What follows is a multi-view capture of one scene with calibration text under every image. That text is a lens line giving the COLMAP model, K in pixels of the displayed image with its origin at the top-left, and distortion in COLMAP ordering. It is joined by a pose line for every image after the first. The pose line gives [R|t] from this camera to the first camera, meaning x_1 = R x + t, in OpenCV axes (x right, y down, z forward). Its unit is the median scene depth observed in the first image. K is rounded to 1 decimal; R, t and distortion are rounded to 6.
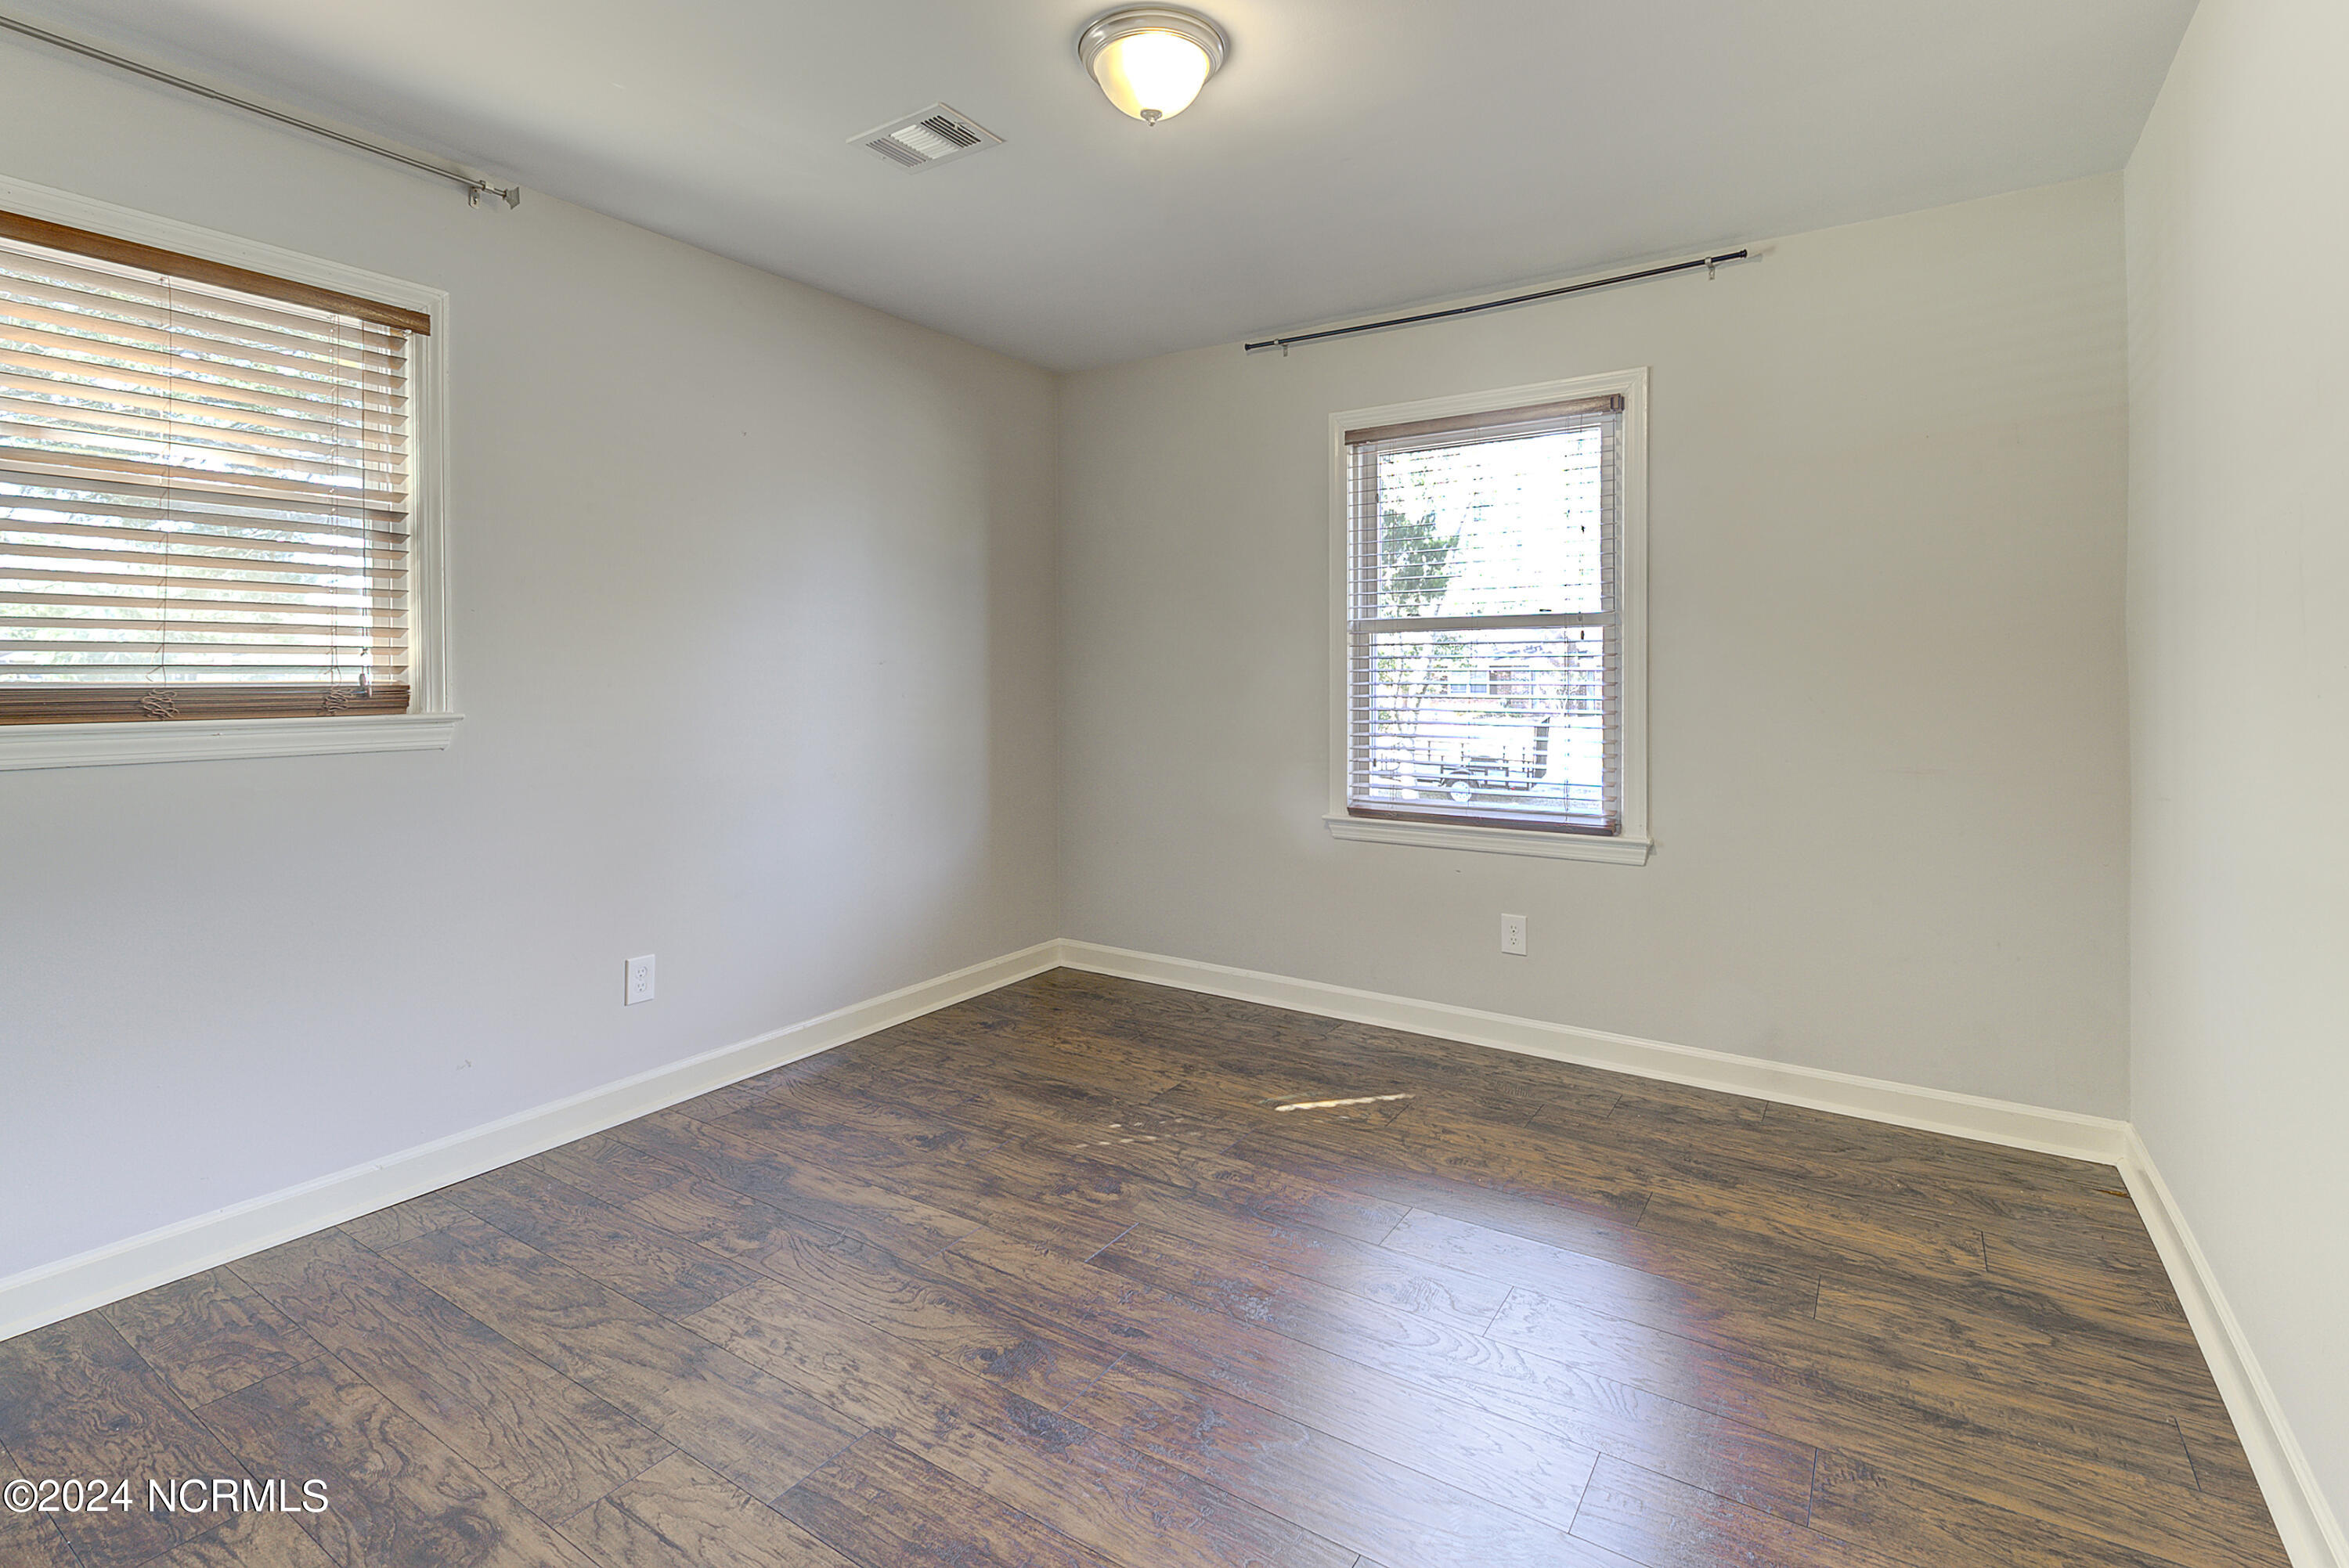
lens RADIAL K [[1087.0, 0, 1178.5], [0, 1087.0, 702.7], [0, 0, 1]] dist [0.015351, -0.012025]
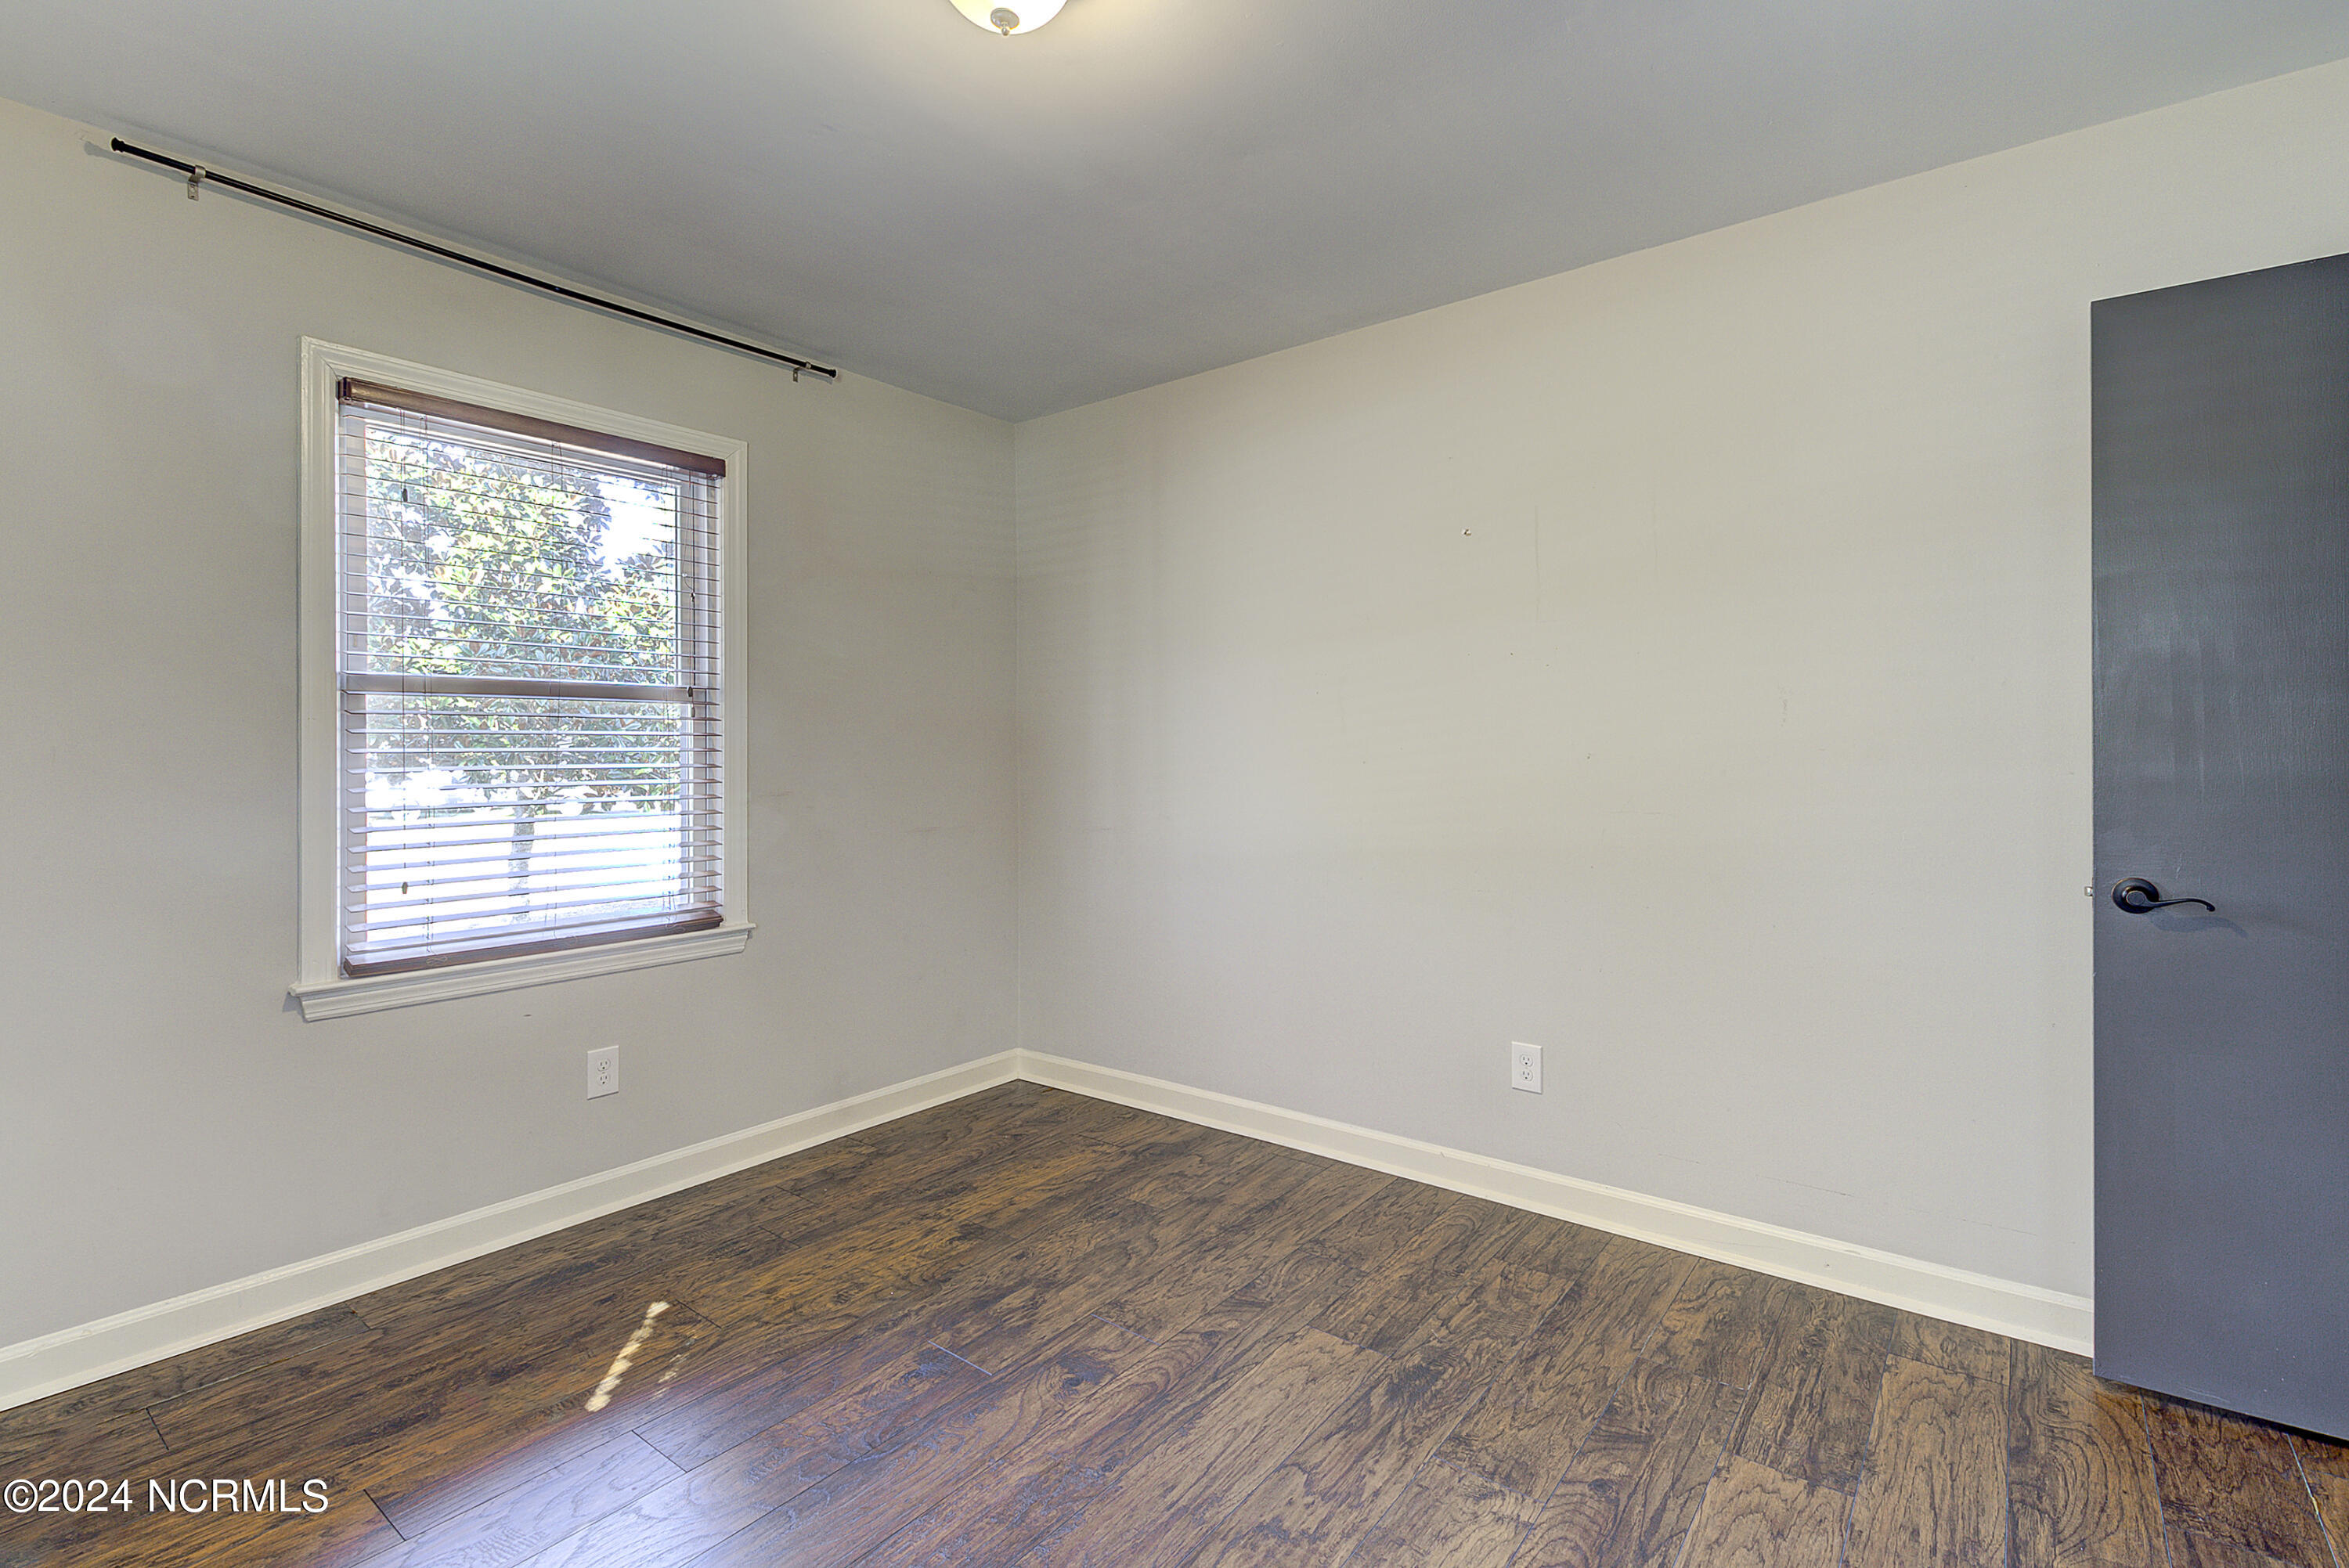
lens RADIAL K [[1076.0, 0, 1176.6], [0, 1076.0, 747.3], [0, 0, 1]] dist [0.016028, -0.011706]
pose [[0.085782, 0.002516, 0.996311, -0.625881], [0.028744, 0.999574, -0.004999, -0.019547], [-0.995899, 0.029067, 0.085673, 0.659447]]
